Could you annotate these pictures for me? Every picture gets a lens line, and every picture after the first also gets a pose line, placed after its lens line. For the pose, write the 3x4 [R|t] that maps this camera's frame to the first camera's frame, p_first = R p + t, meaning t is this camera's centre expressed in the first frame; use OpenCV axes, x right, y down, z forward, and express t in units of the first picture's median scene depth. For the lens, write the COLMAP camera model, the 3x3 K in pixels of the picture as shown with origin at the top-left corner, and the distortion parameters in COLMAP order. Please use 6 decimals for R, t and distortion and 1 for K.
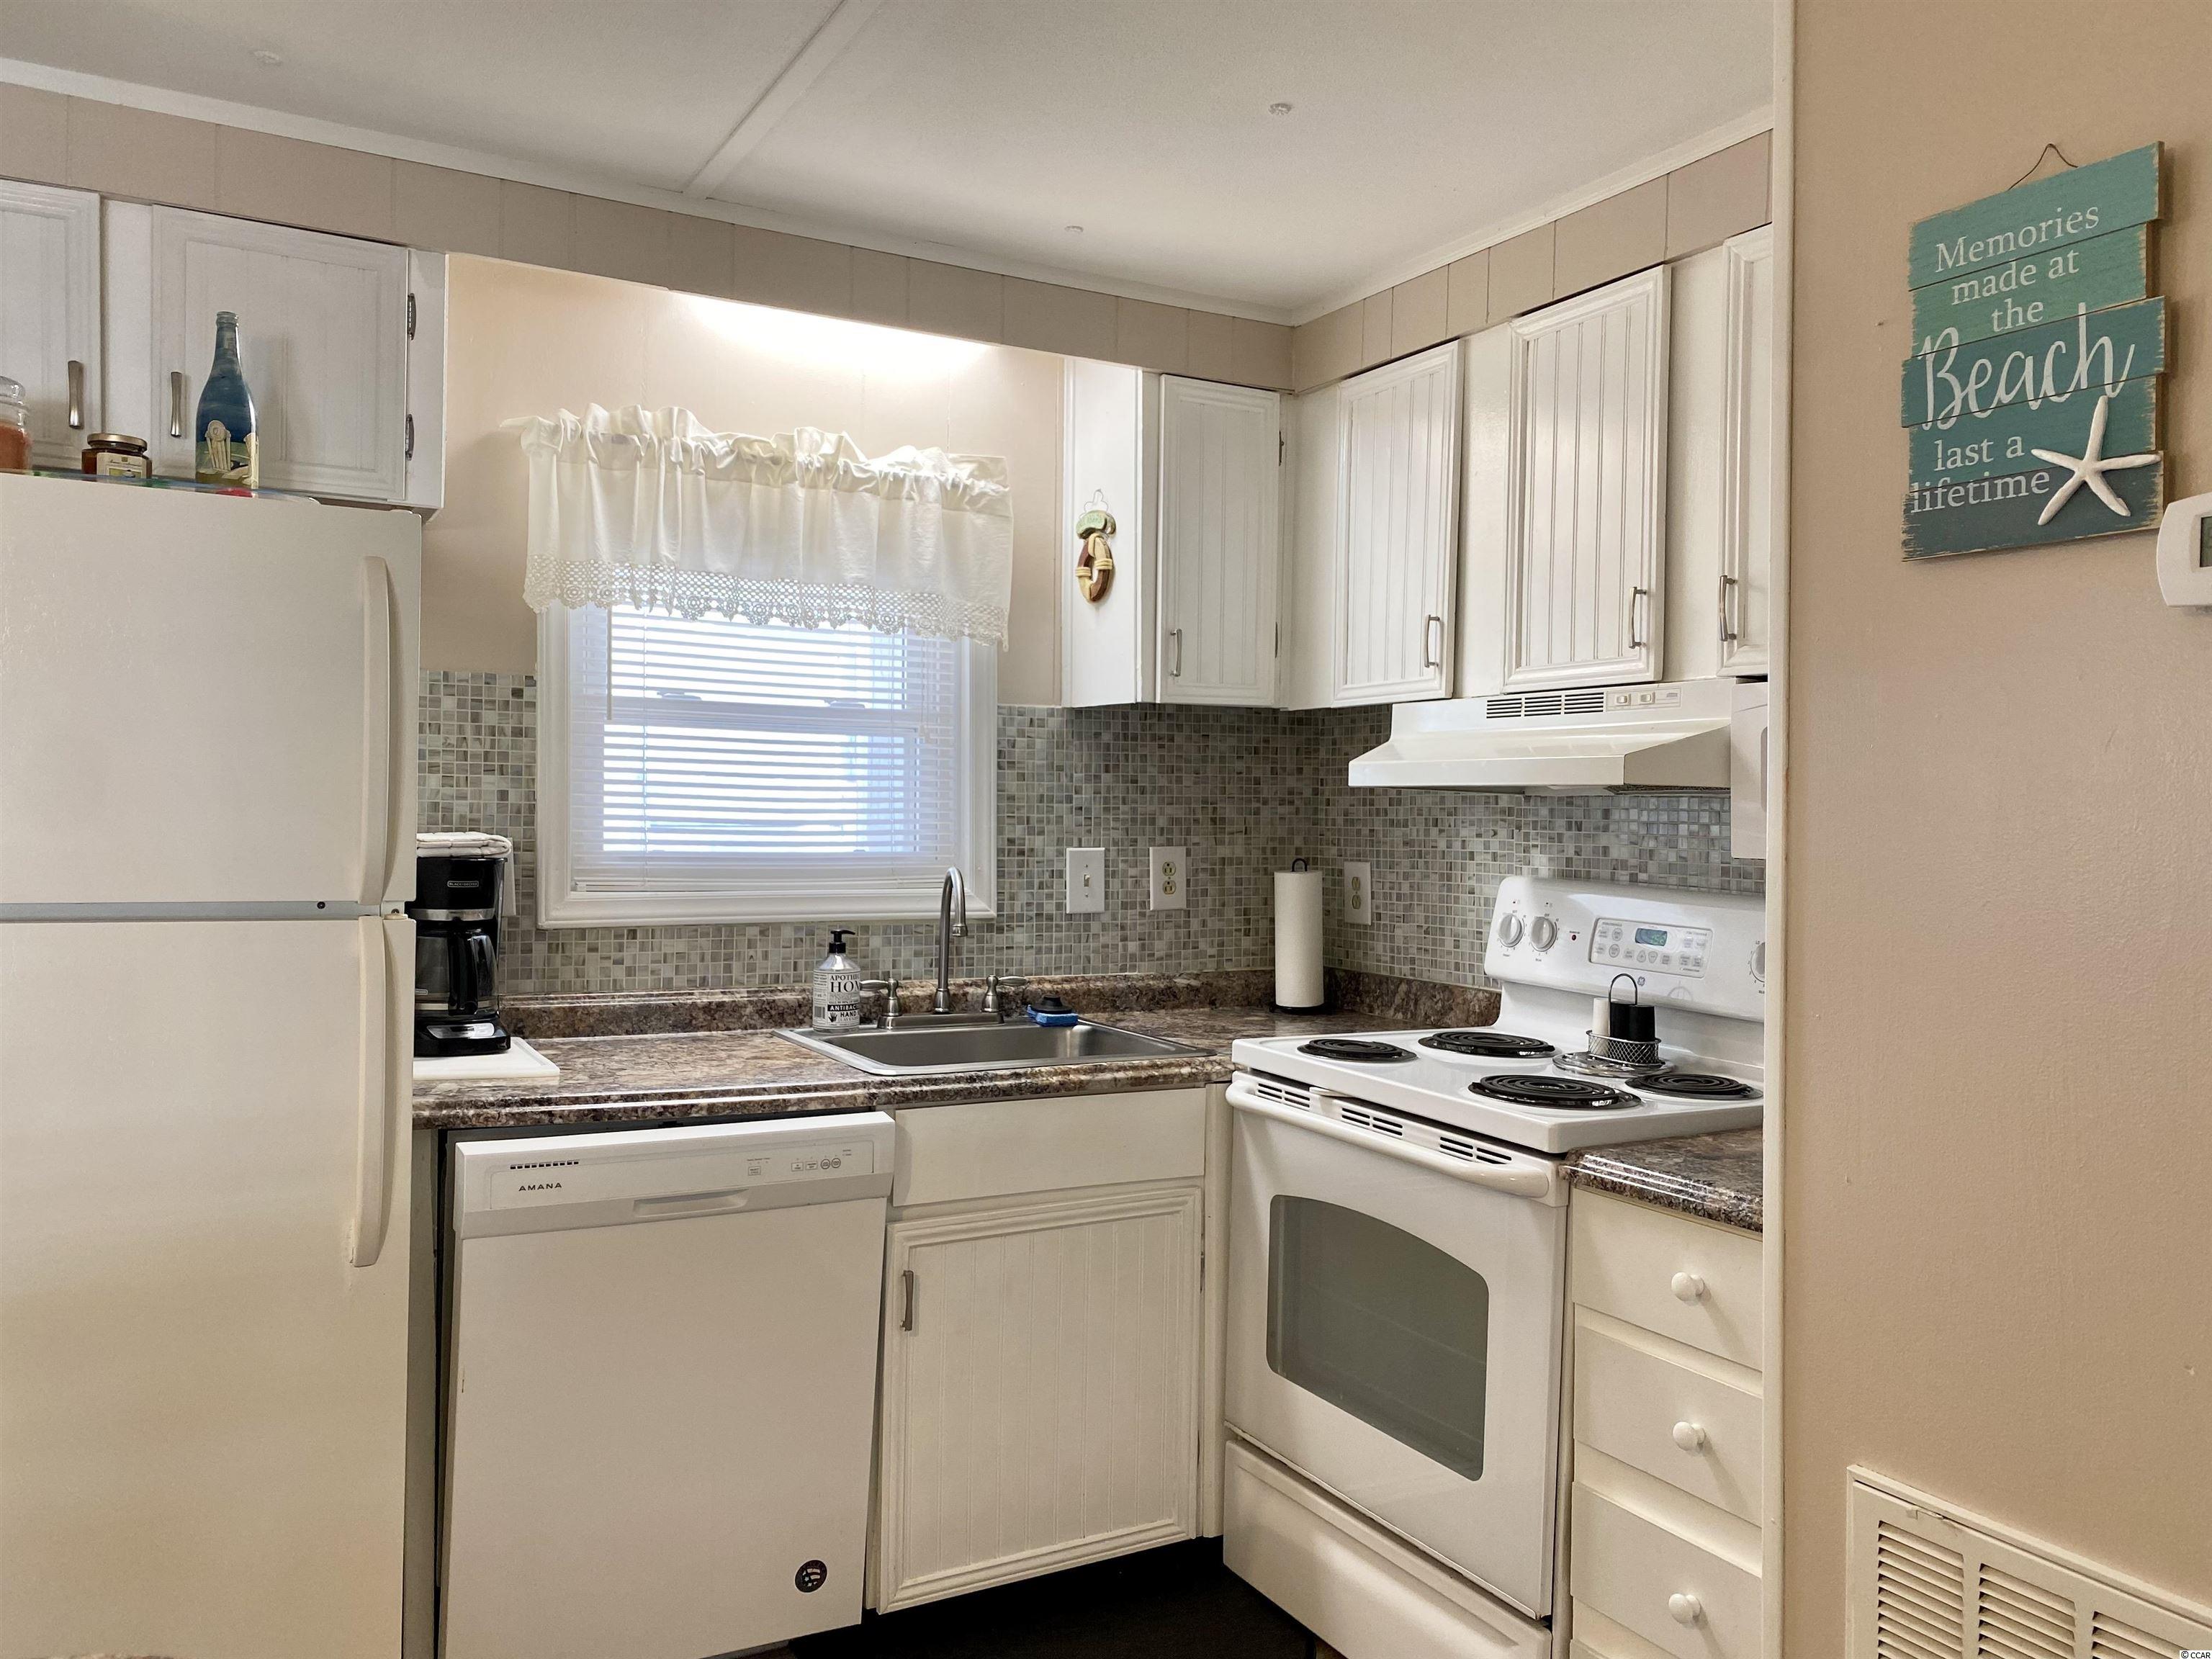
lens RADIAL K [[1727.4, 0, 1086.9], [0, 1727.4, 825.3], [0, 0, 1]] dist [0.120120, -0.170322]
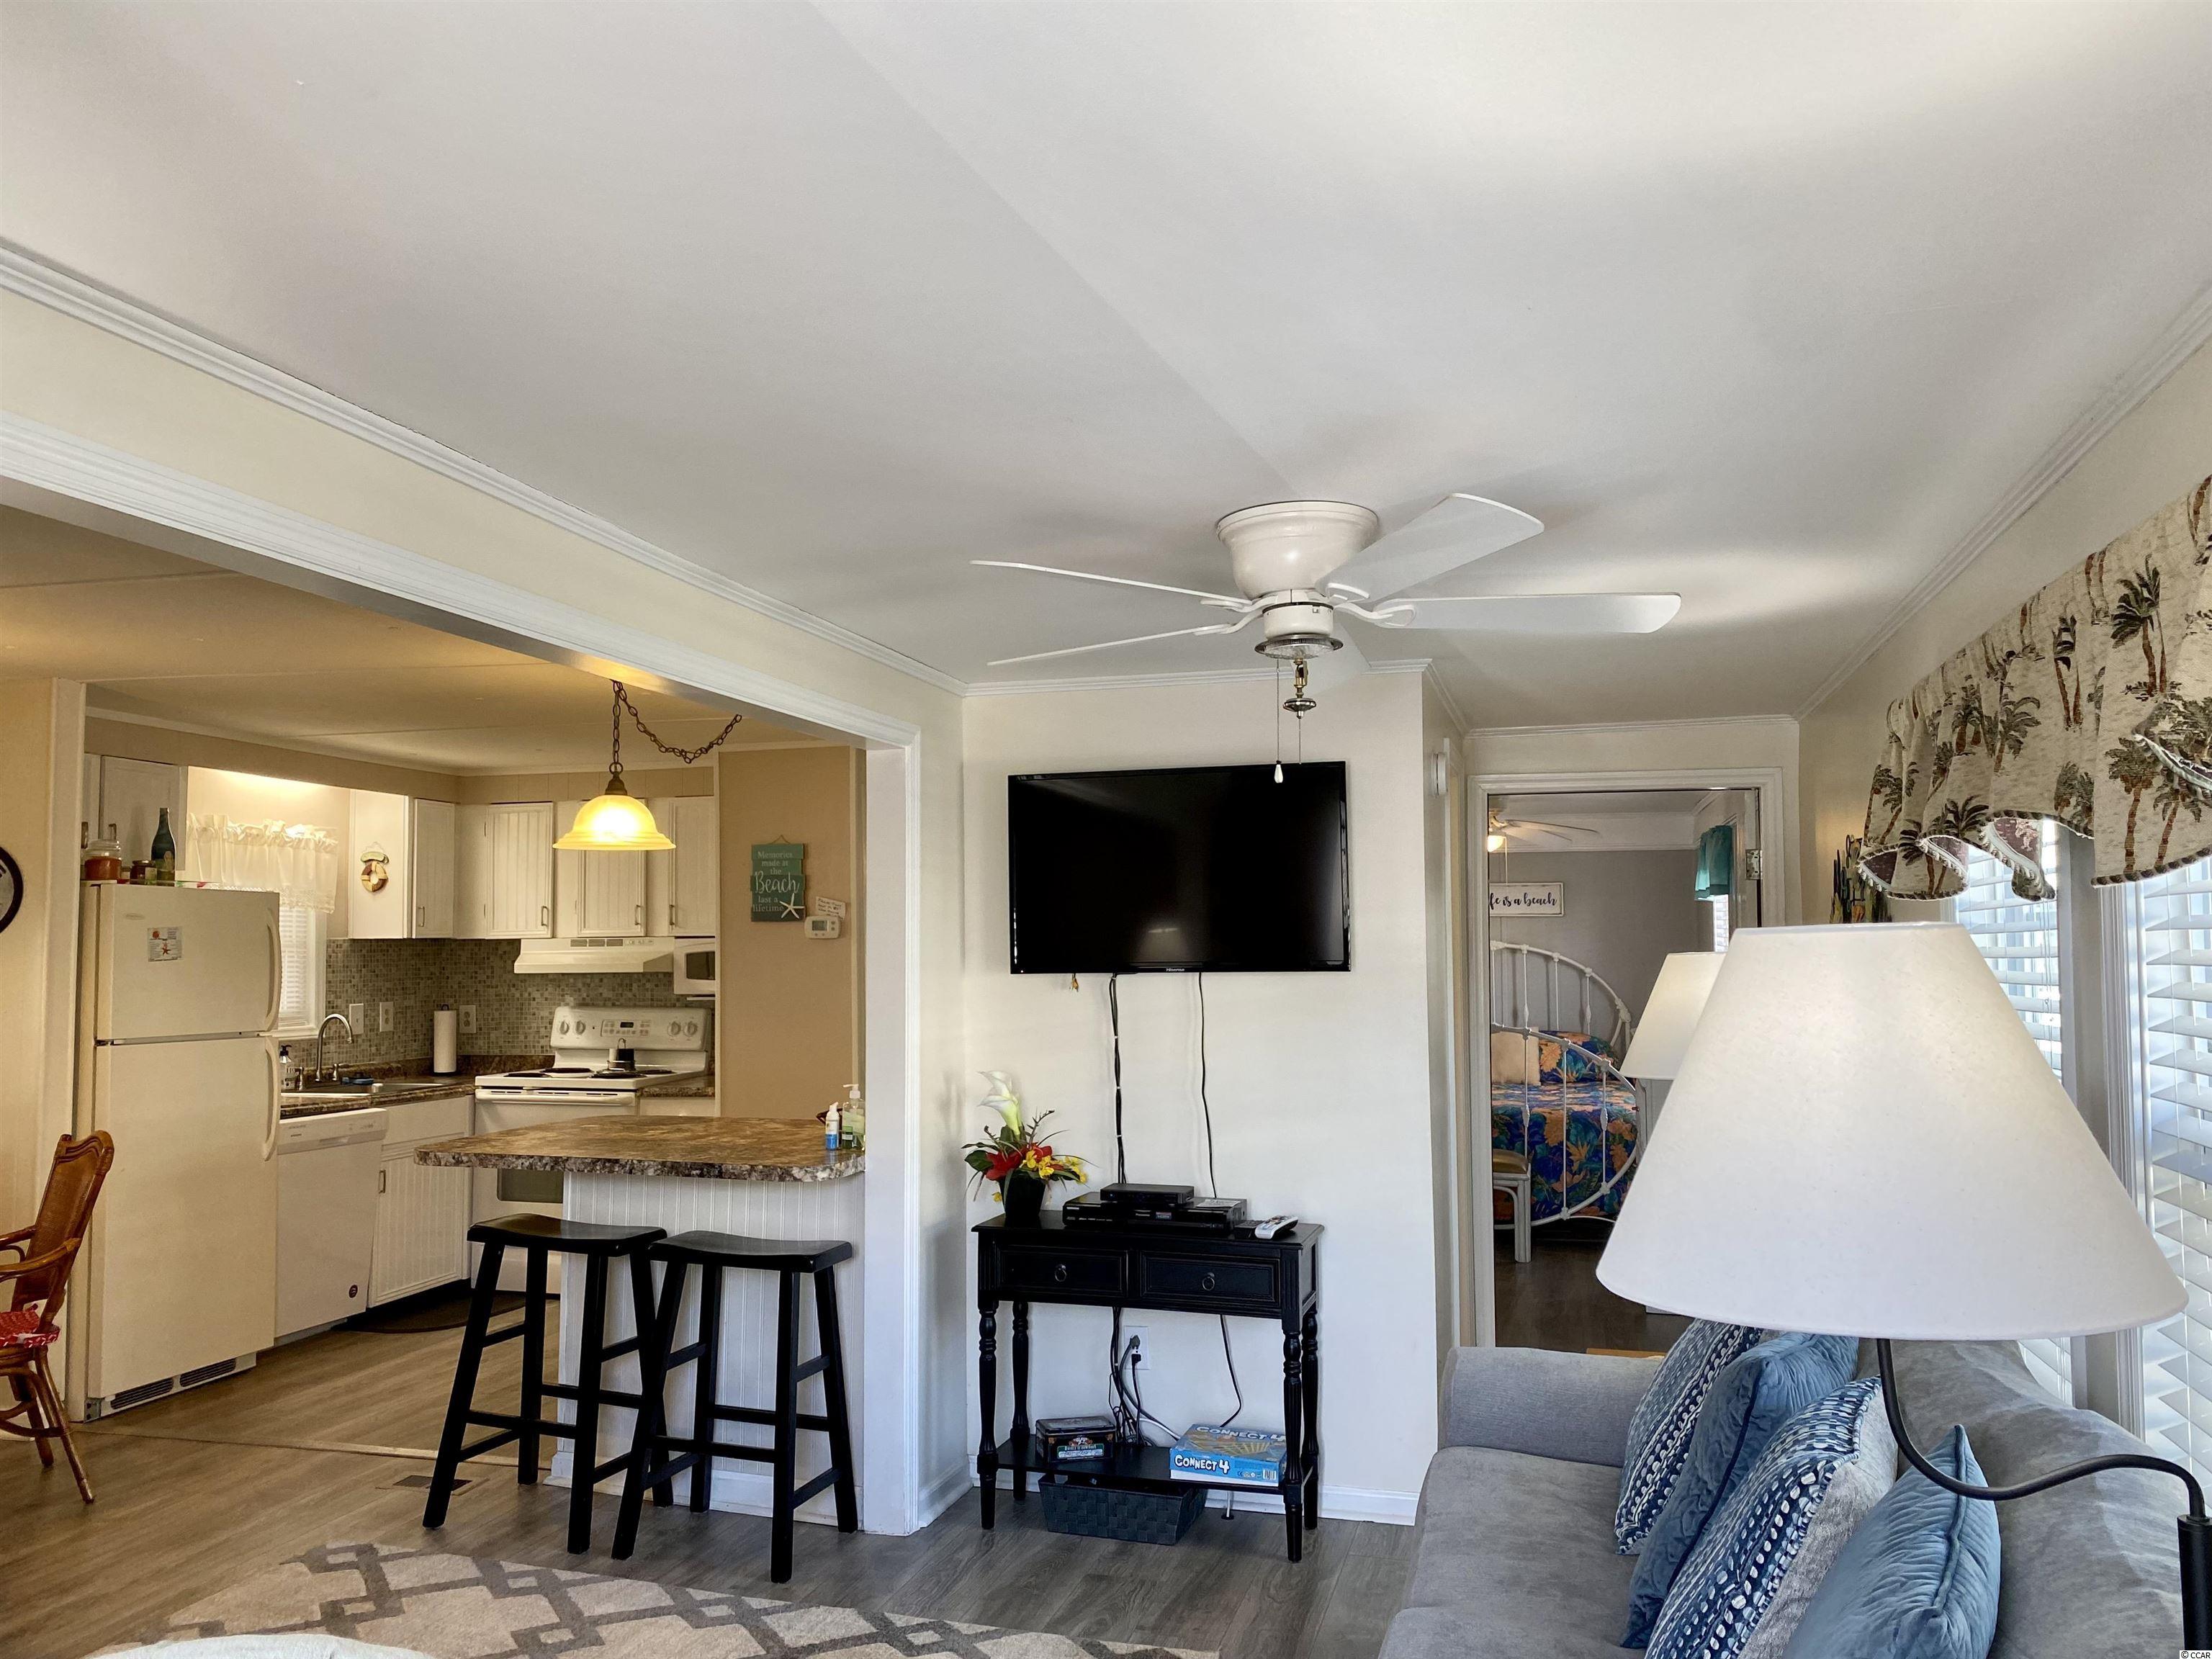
lens RADIAL K [[1663.7, 0, 1113.6], [0, 1663.7, 832.1], [0, 0, 1]] dist [-0.010338, 0.000546]
pose [[0.691218, 0.027566, 0.722121, -0.950418], [0.031416, 0.997181, -0.068137, -0.033257], [-0.721963, 0.069784, 0.688403, -1.250007]]
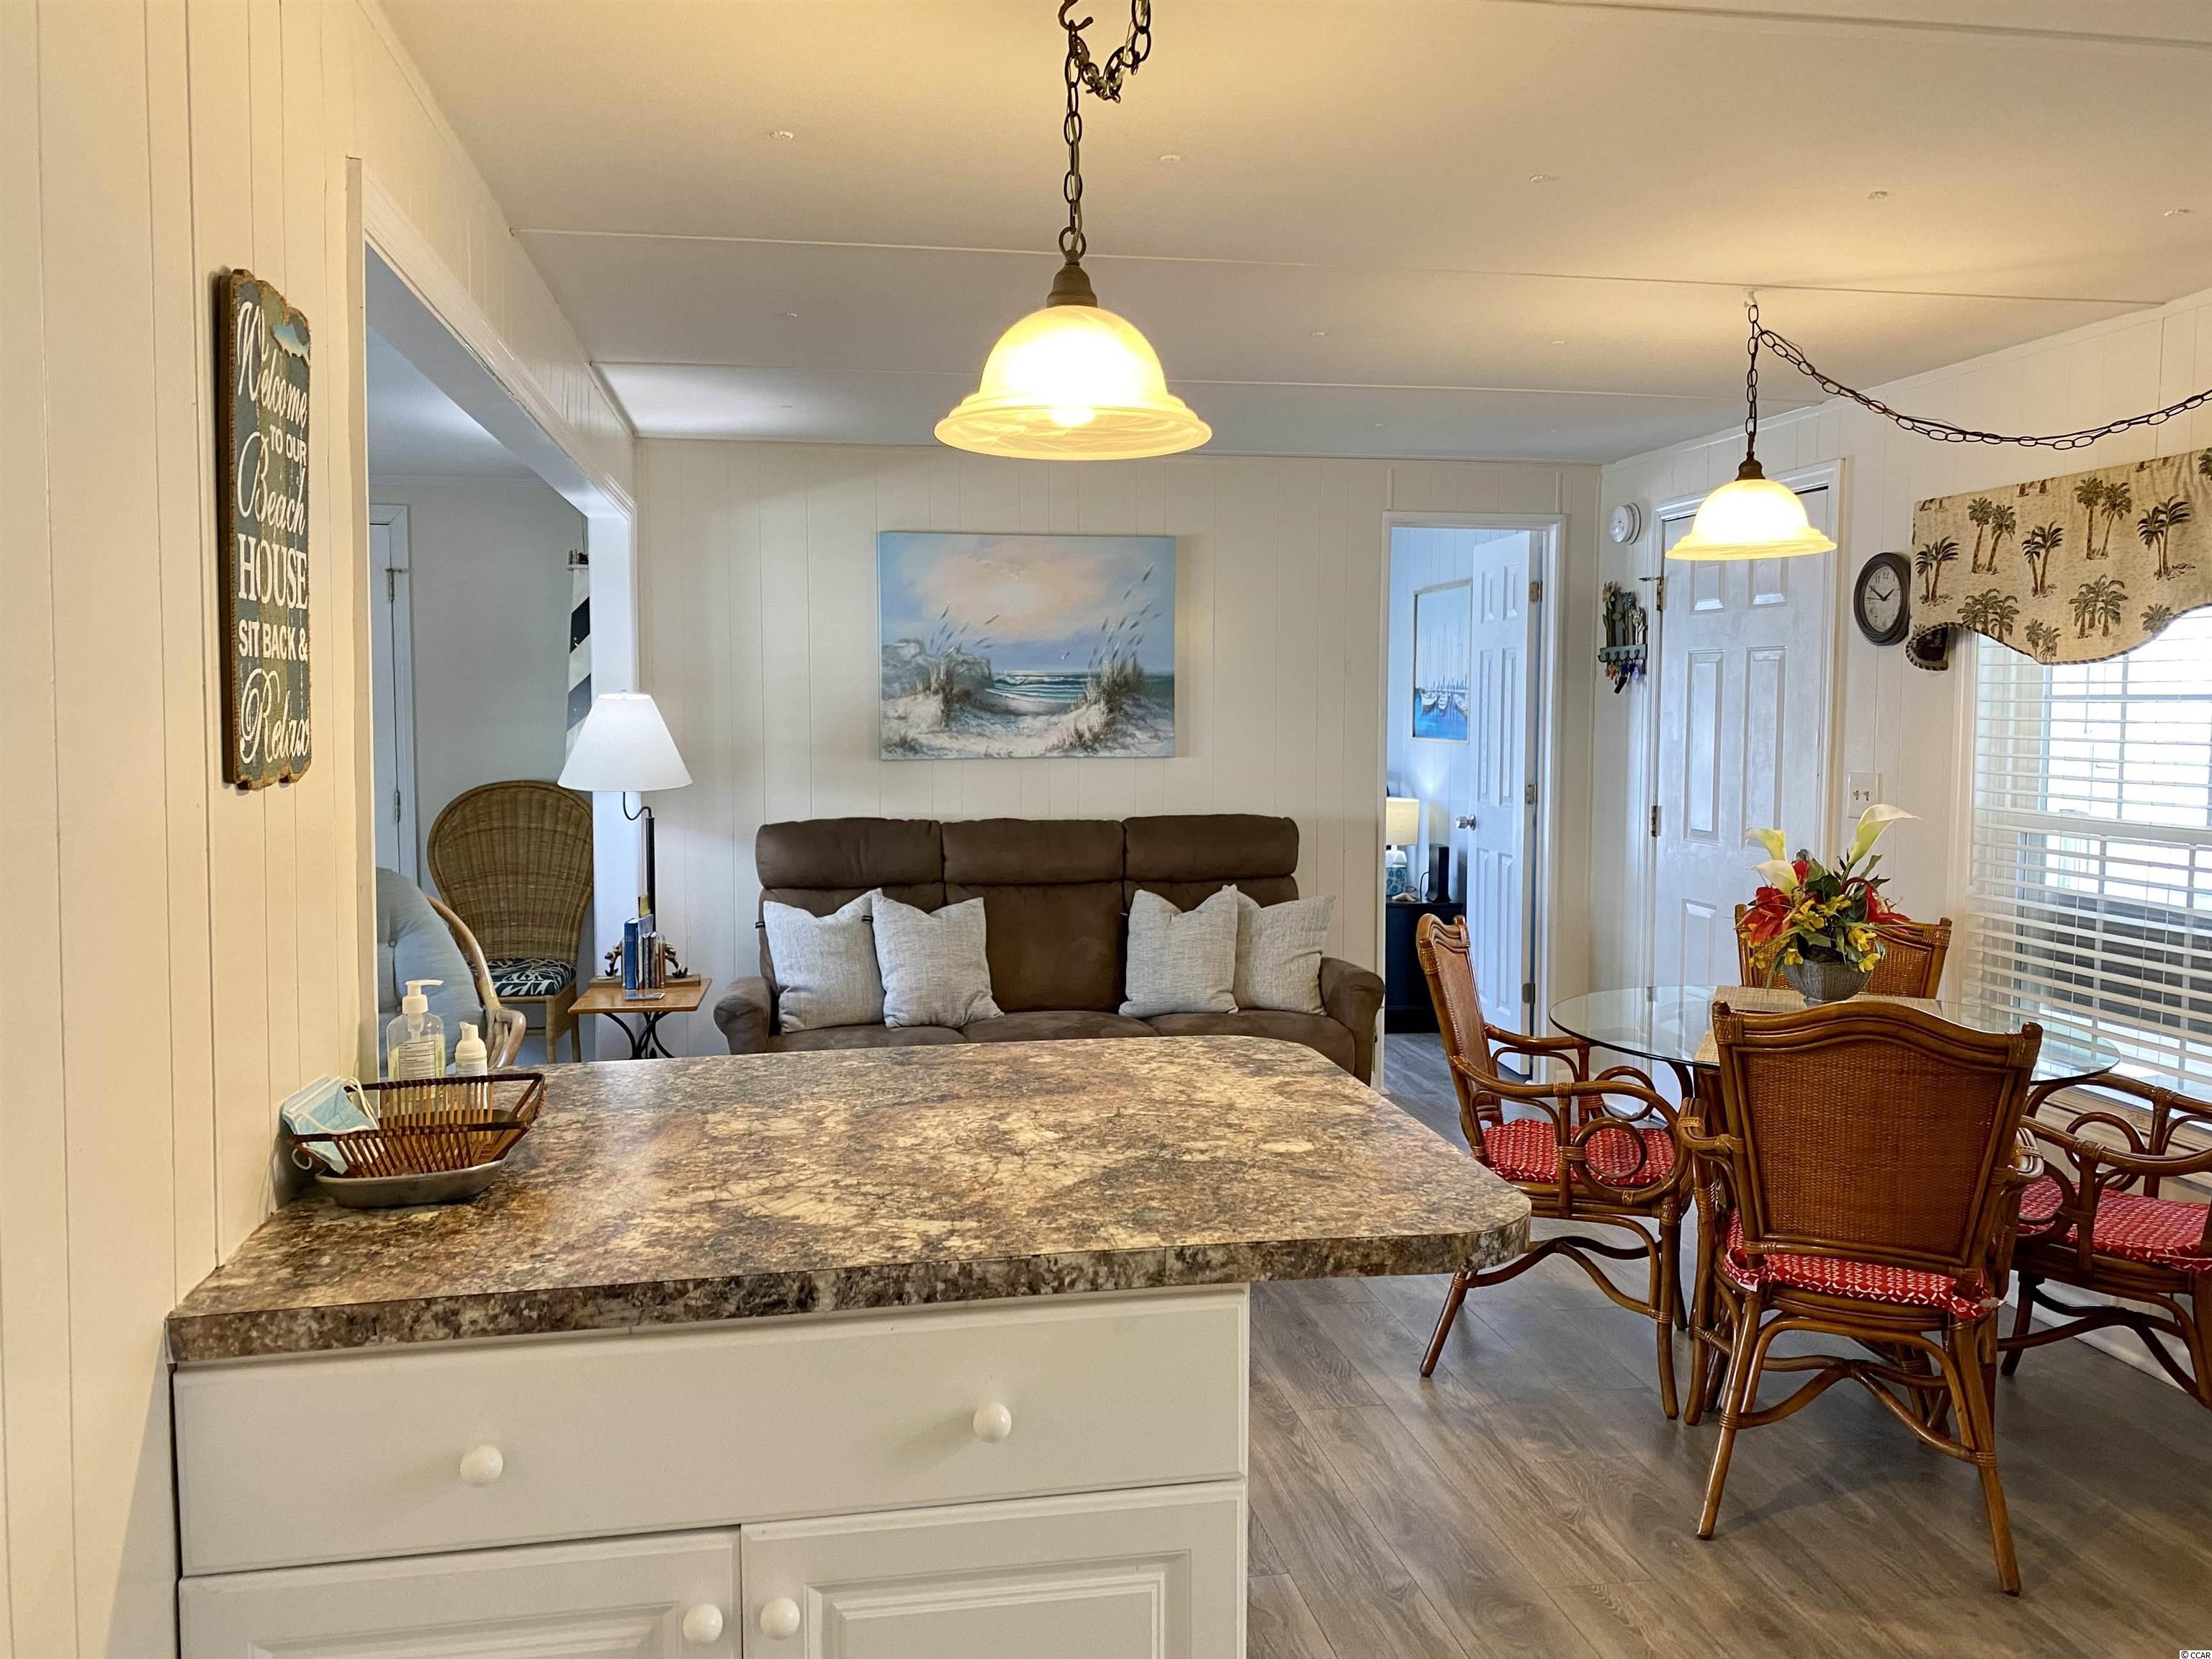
lens RADIAL K [[1674.9, 0, 1114.9], [0, 1674.9, 812.0], [0, 0, 1]] dist [0.118296, -0.342532]
pose [[-0.309273, 0.042795, -0.950010, 0.390187], [-0.024600, 0.998293, 0.052978, -0.029096], [0.950655, 0.039755, -0.307692, 0.279471]]
